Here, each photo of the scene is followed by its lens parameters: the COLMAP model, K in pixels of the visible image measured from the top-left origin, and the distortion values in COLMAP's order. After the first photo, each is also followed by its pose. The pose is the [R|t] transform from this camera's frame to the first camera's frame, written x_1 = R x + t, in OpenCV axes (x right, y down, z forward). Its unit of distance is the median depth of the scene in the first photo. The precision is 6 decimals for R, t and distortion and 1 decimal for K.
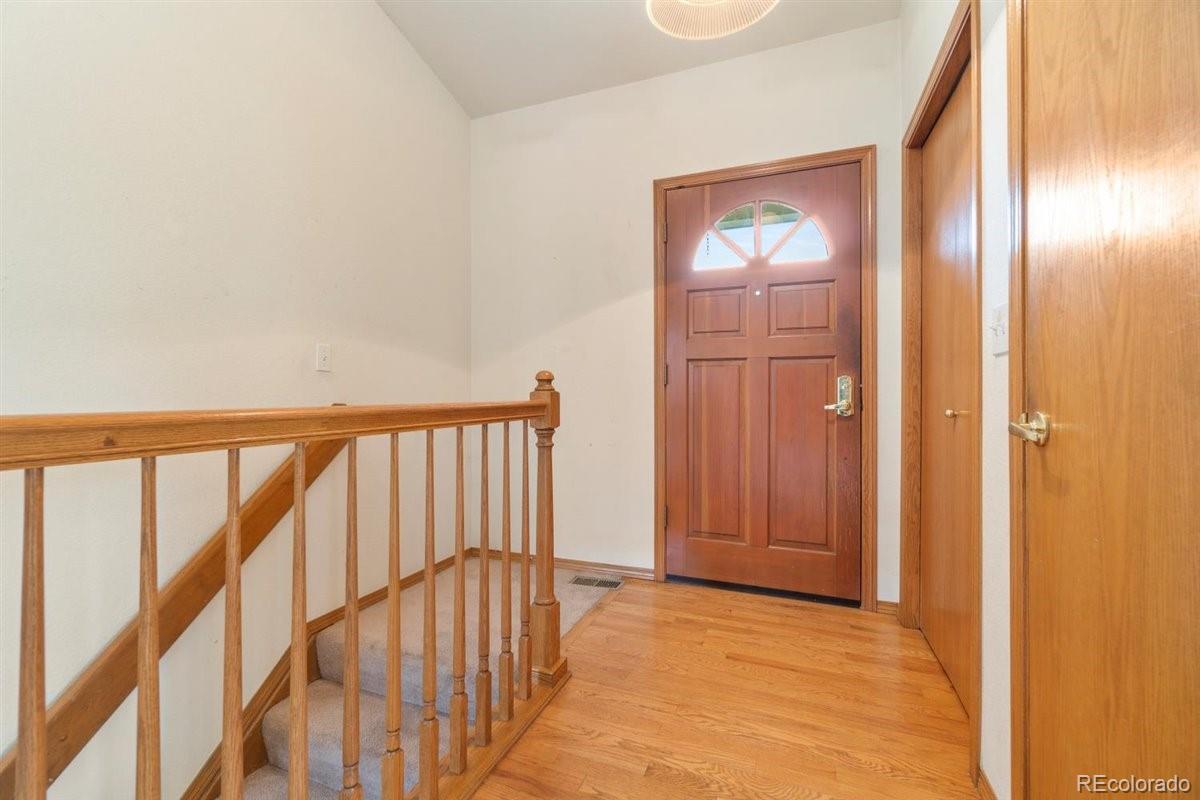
lens RADIAL K [[521.1, 0, 591.4], [0, 521.1, 398.2], [0, 0, 1]] dist [-0.000919, -0.000094]
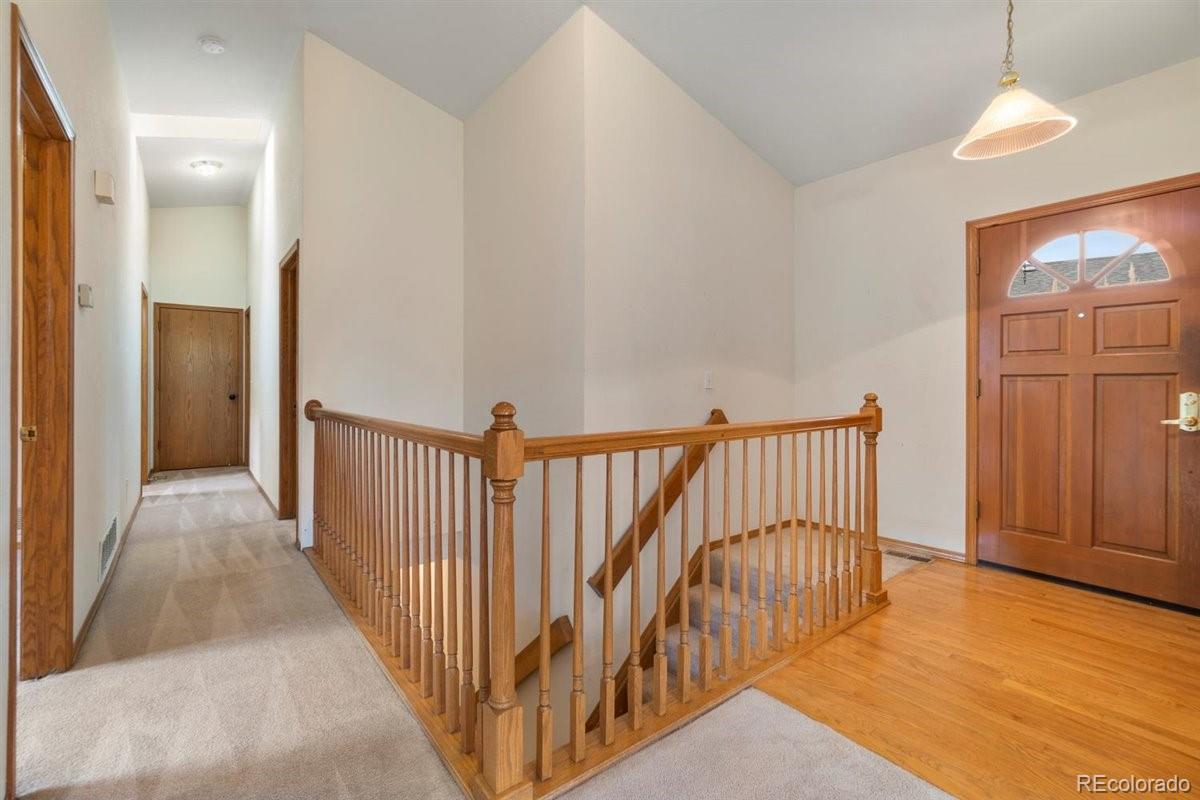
lens RADIAL K [[513.3, 0, 595.5], [0, 513.3, 389.4], [0, 0, 1]] dist [0.000614, 0.000261]
pose [[0.865787, 0.003177, -0.500403, -0.026129], [-0.003452, 0.999994, 0.000376, -0.043524], [0.500401, 0.001402, 0.865793, -0.463647]]
